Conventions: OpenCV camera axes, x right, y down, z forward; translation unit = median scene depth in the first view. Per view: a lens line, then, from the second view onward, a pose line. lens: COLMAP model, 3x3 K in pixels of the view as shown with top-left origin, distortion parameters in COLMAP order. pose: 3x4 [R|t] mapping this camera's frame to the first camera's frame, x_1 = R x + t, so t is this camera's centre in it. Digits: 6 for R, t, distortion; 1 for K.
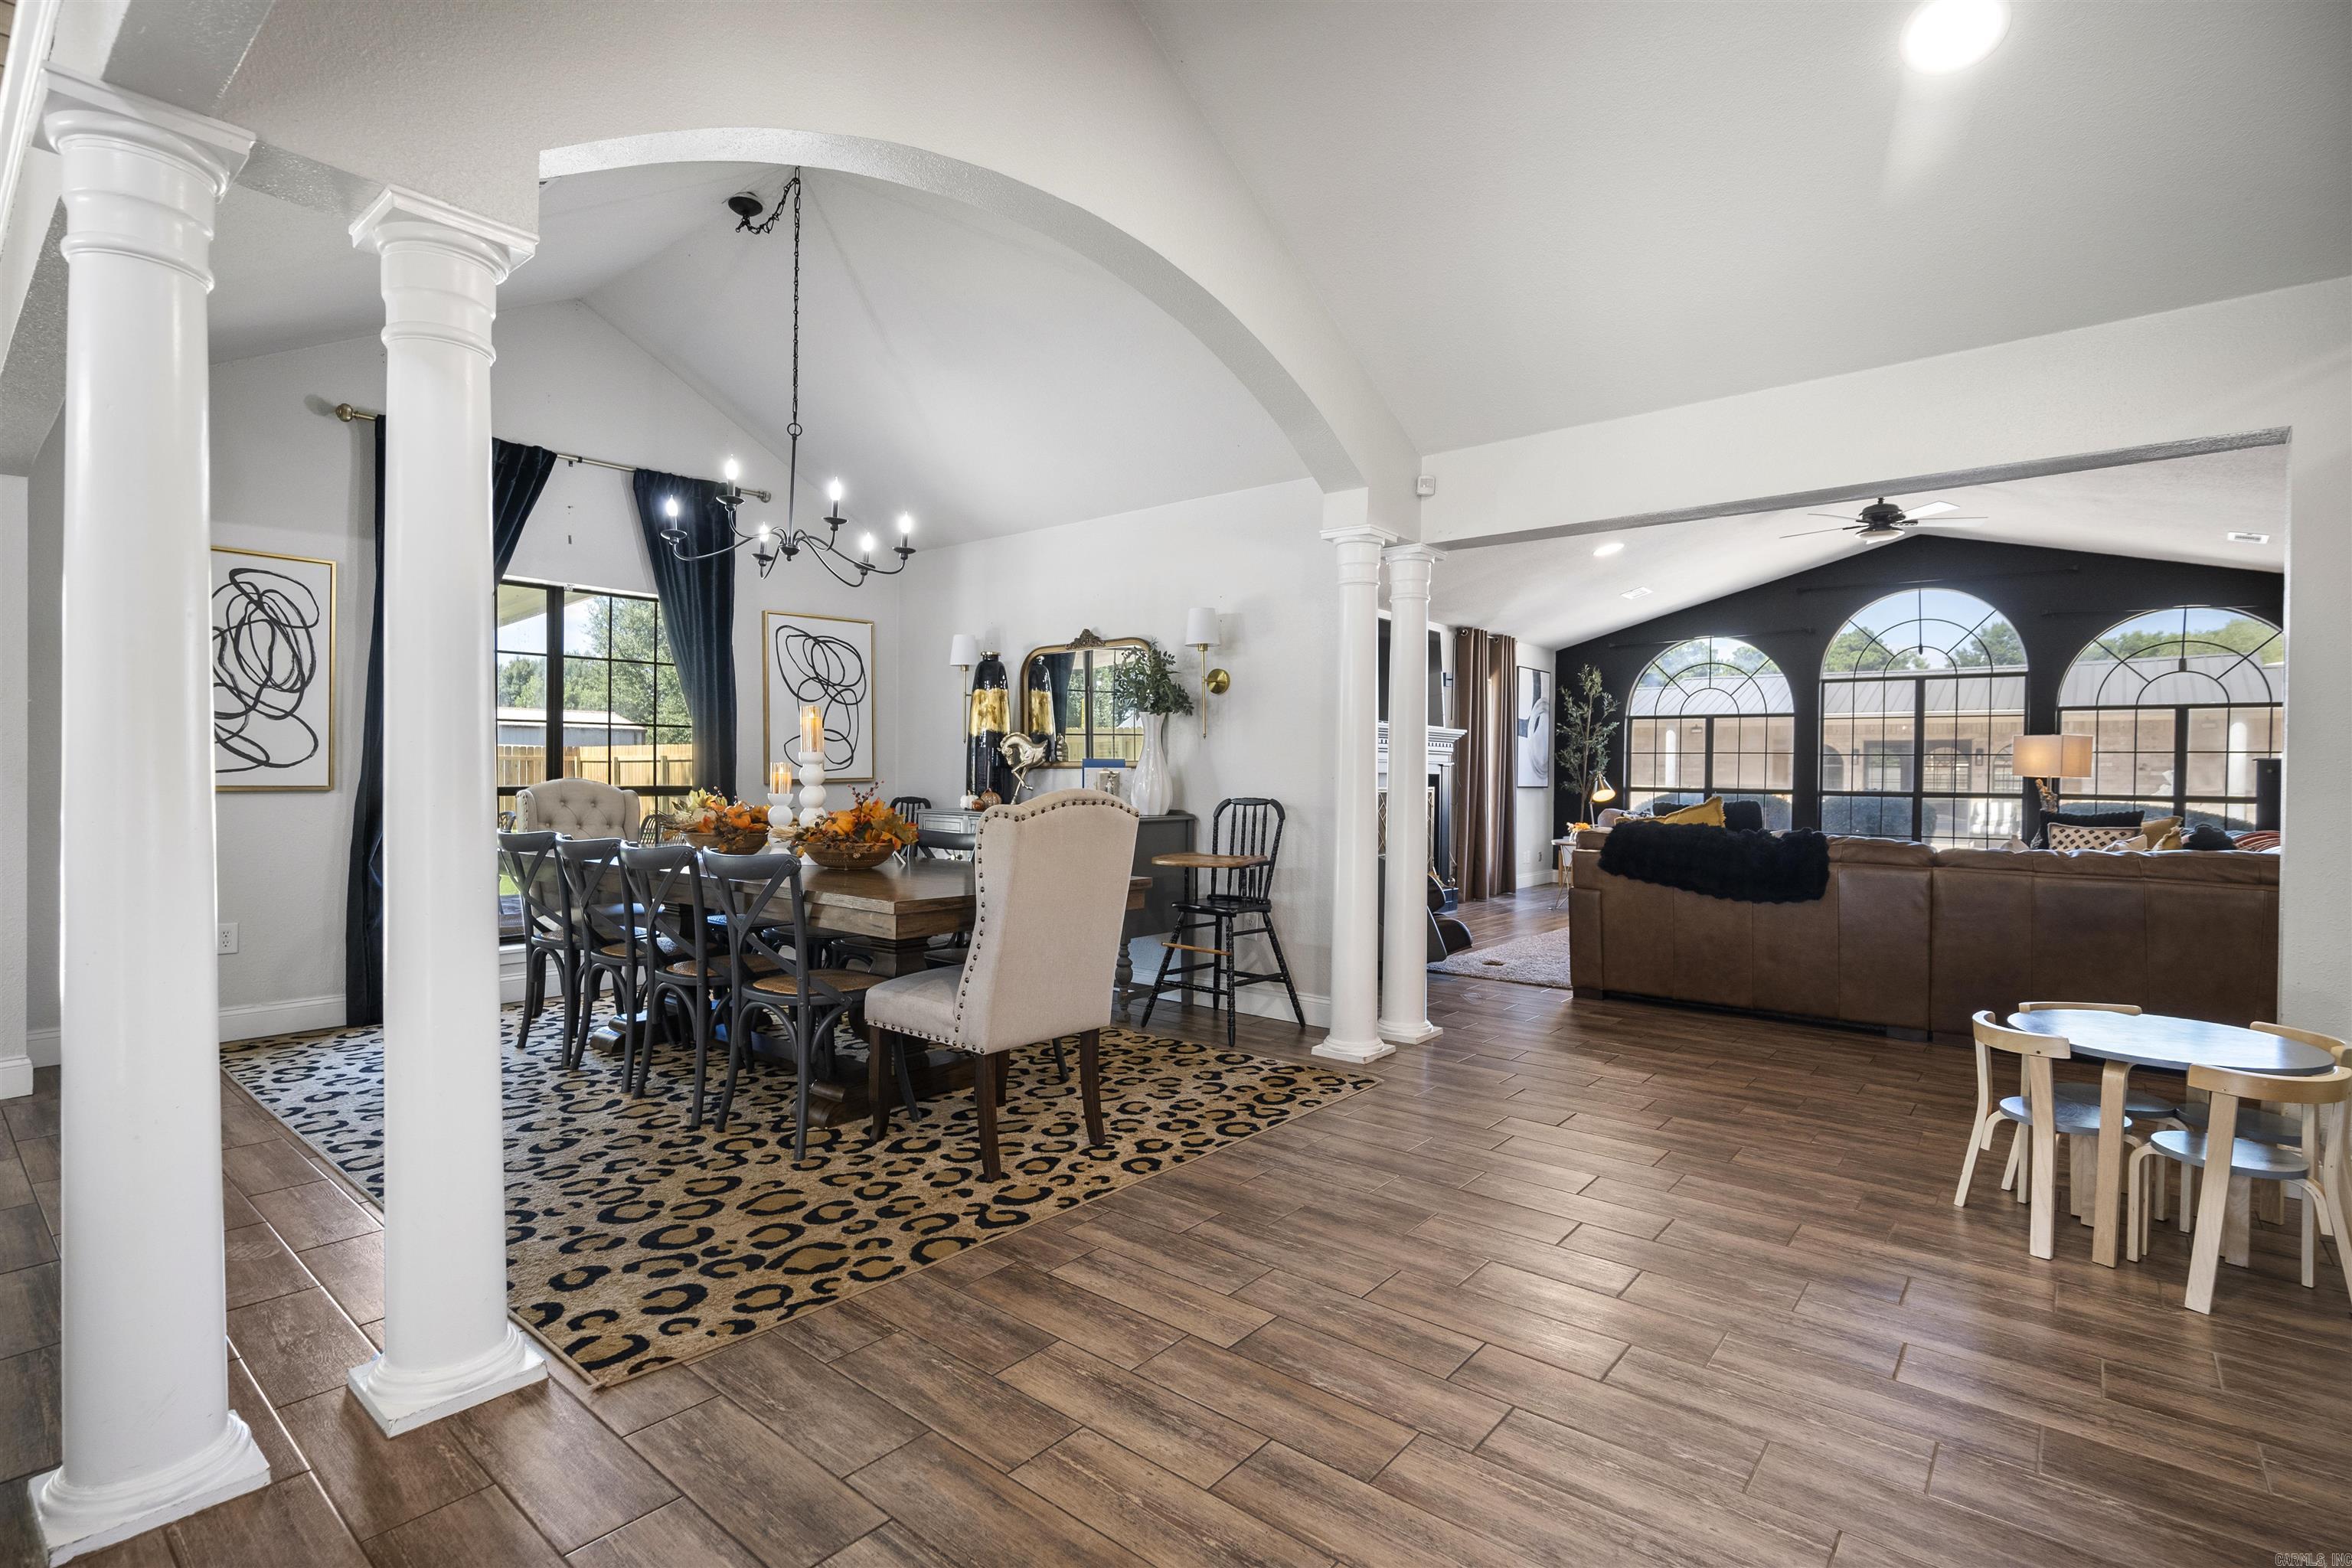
lens RADIAL K [[1132.9, 0, 1214.7], [0, 1132.9, 789.7], [0, 0, 1]] dist [-0.020117, 0.005301]
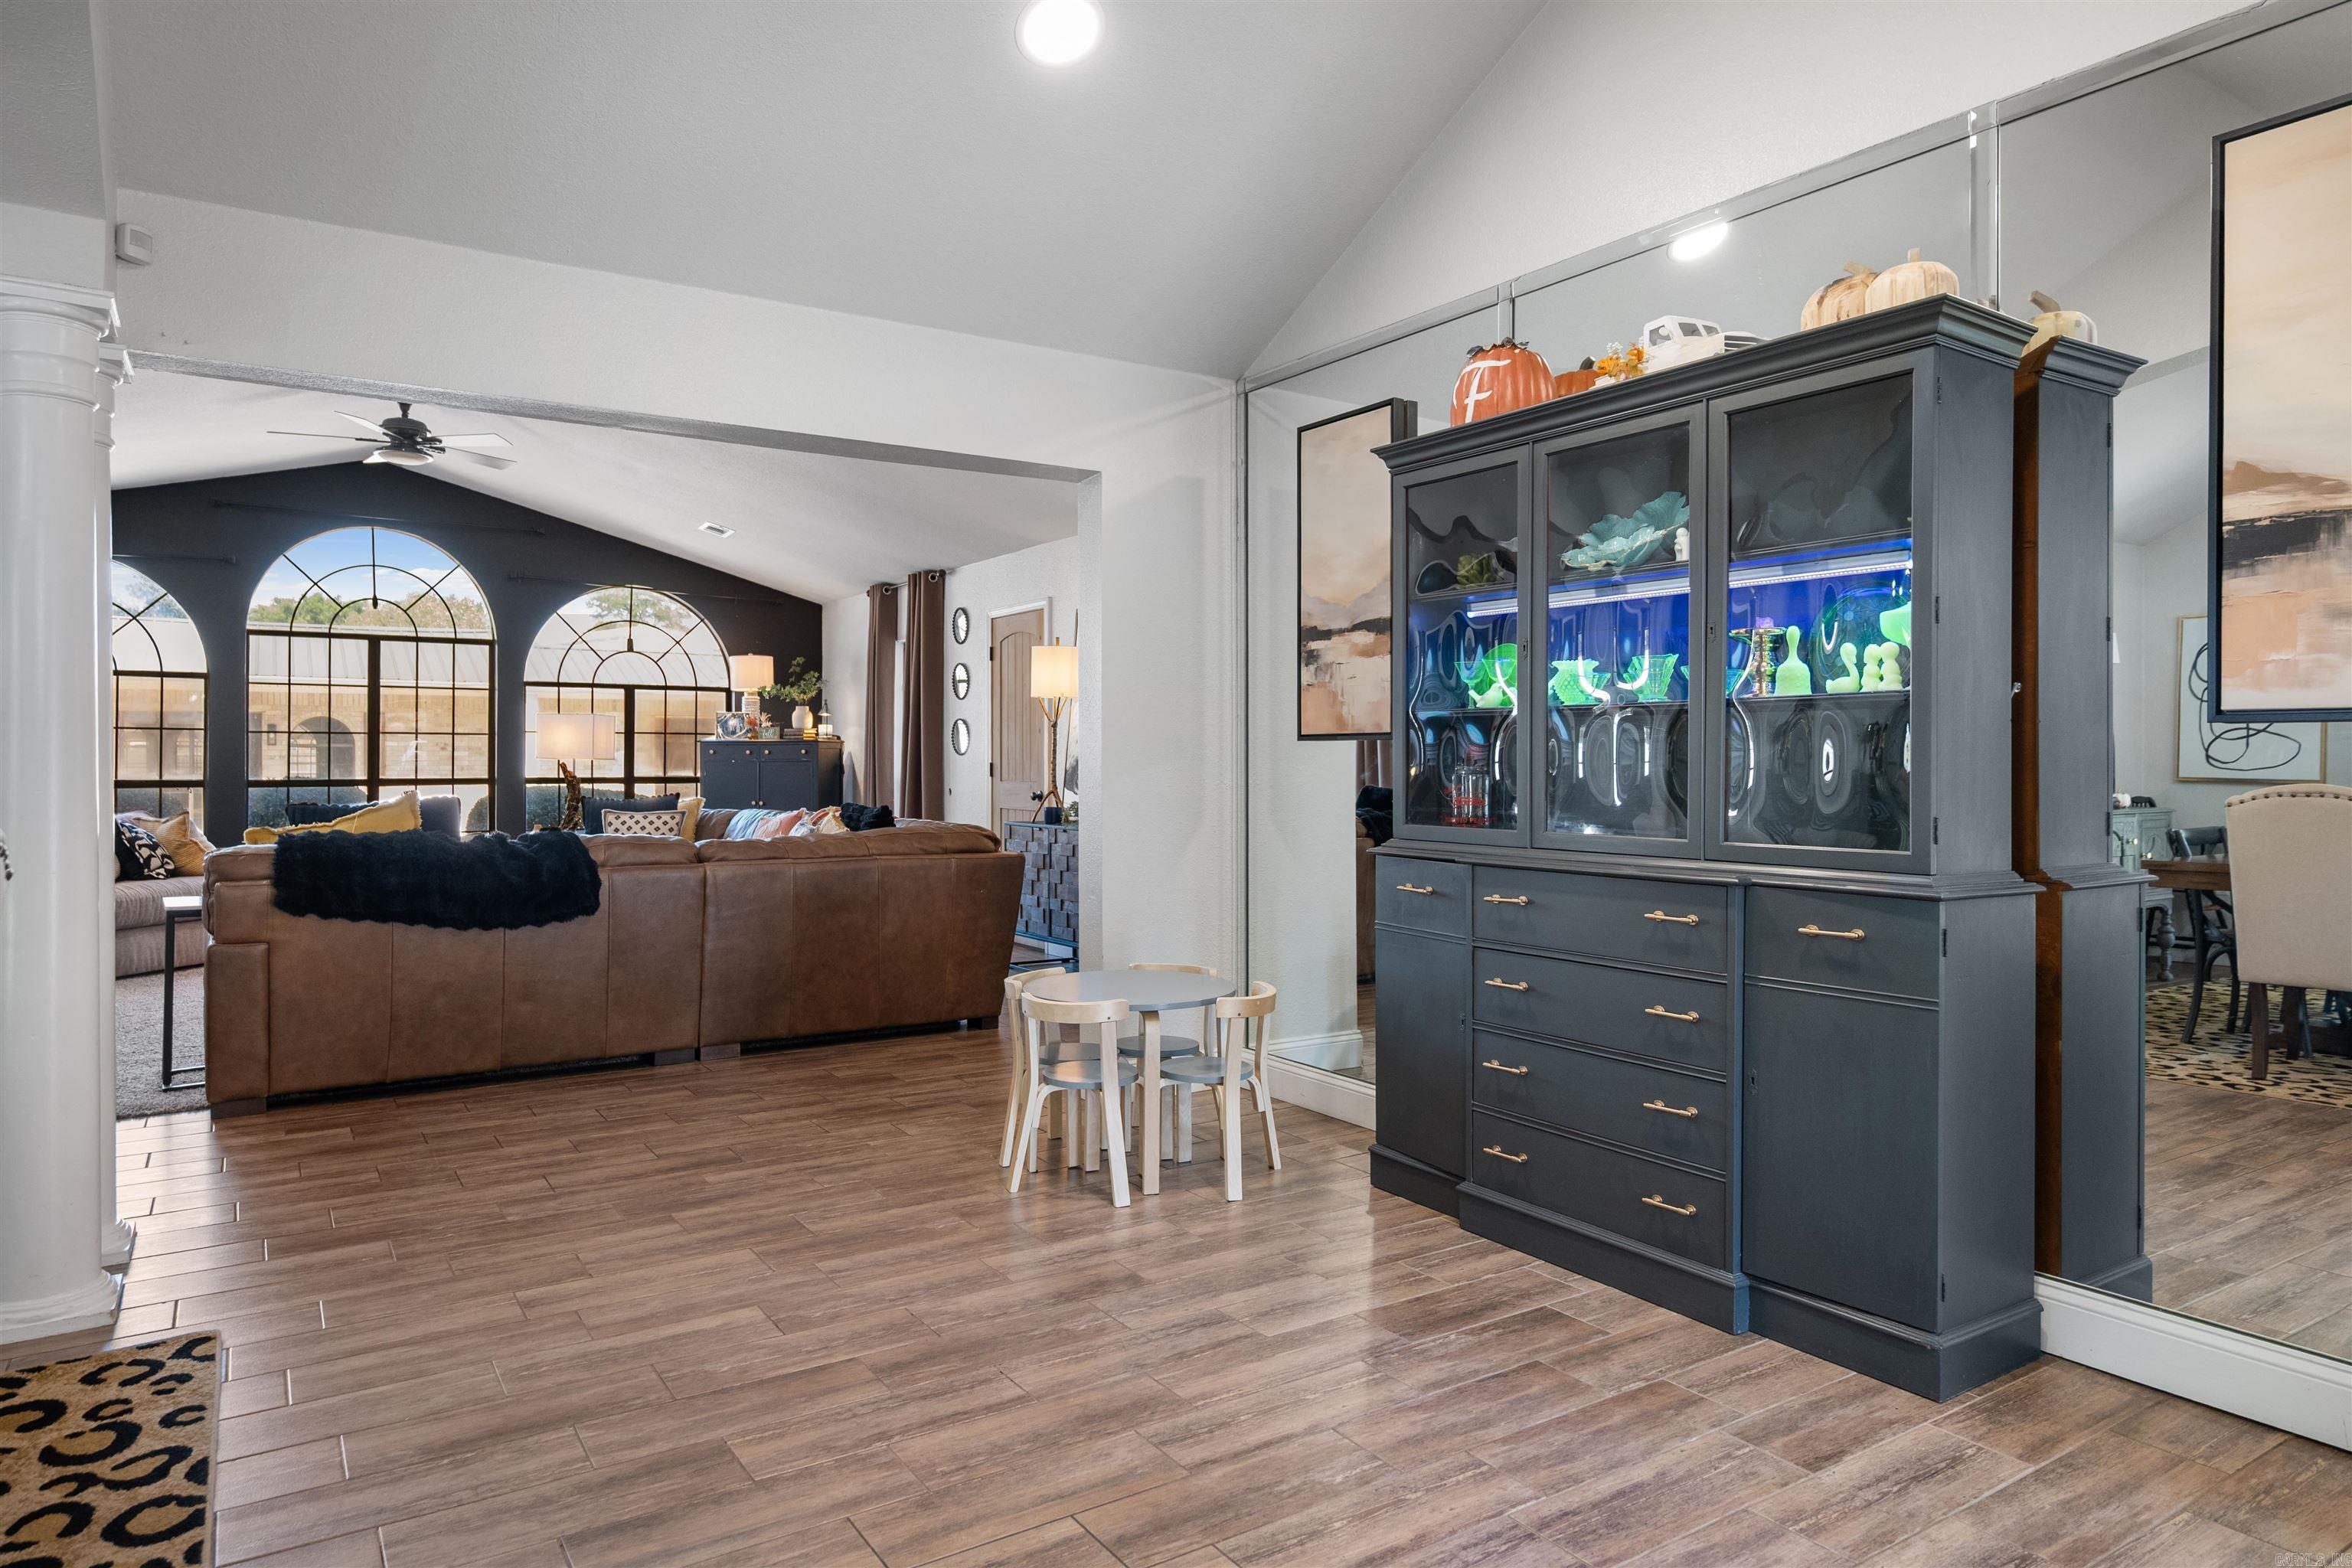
lens RADIAL K [[1393.5, 0, 1178.1], [0, 1393.5, 764.1], [0, 0, 1]] dist [0.000218, 0.001739]
pose [[0.310500, -0.012476, 0.950491, -0.329348], [0.019316, 0.999790, 0.006813, -0.010753], [-0.950377, 0.016245, 0.310676, 0.333952]]
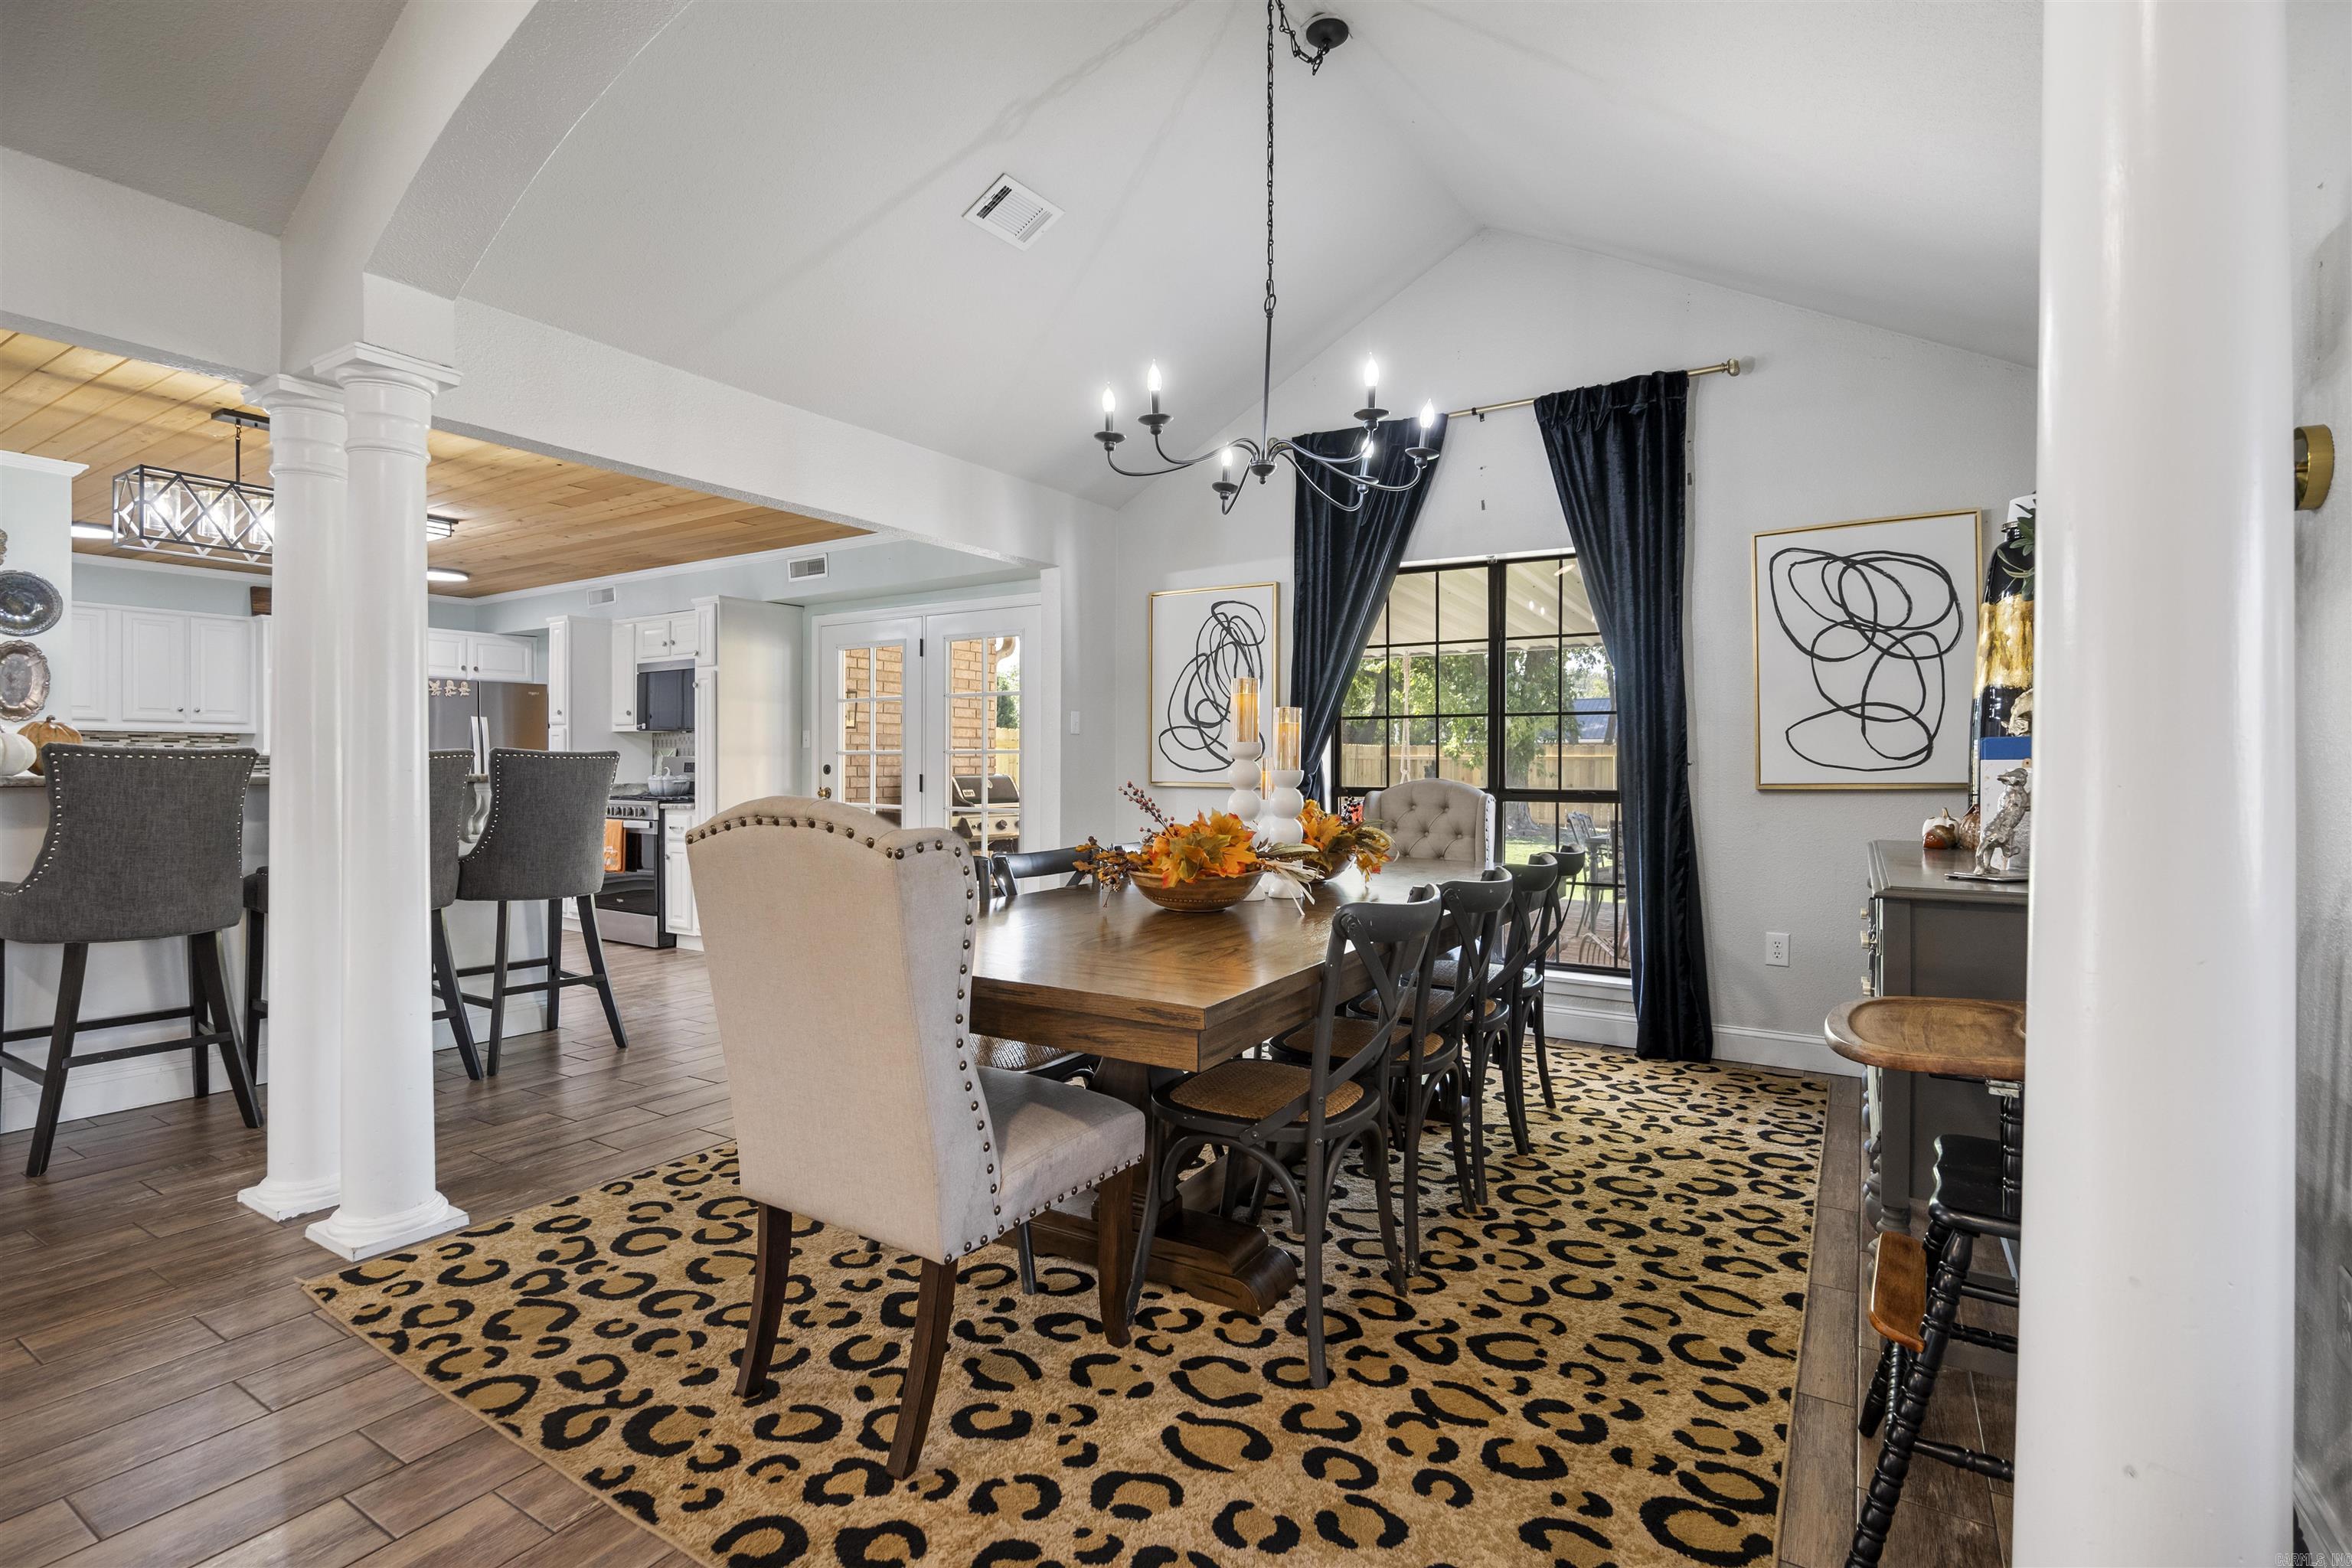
lens RADIAL K [[1132.9, 0, 1175.0], [0, 1132.9, 770.6], [0, 0, 1]] dist [-0.020117, 0.005301]
pose [[0.096541, -0.002289, -0.995326, 0.337039], [-0.017984, 0.999830, -0.004044, -0.011063], [0.995166, 0.018290, 0.096484, 0.838500]]
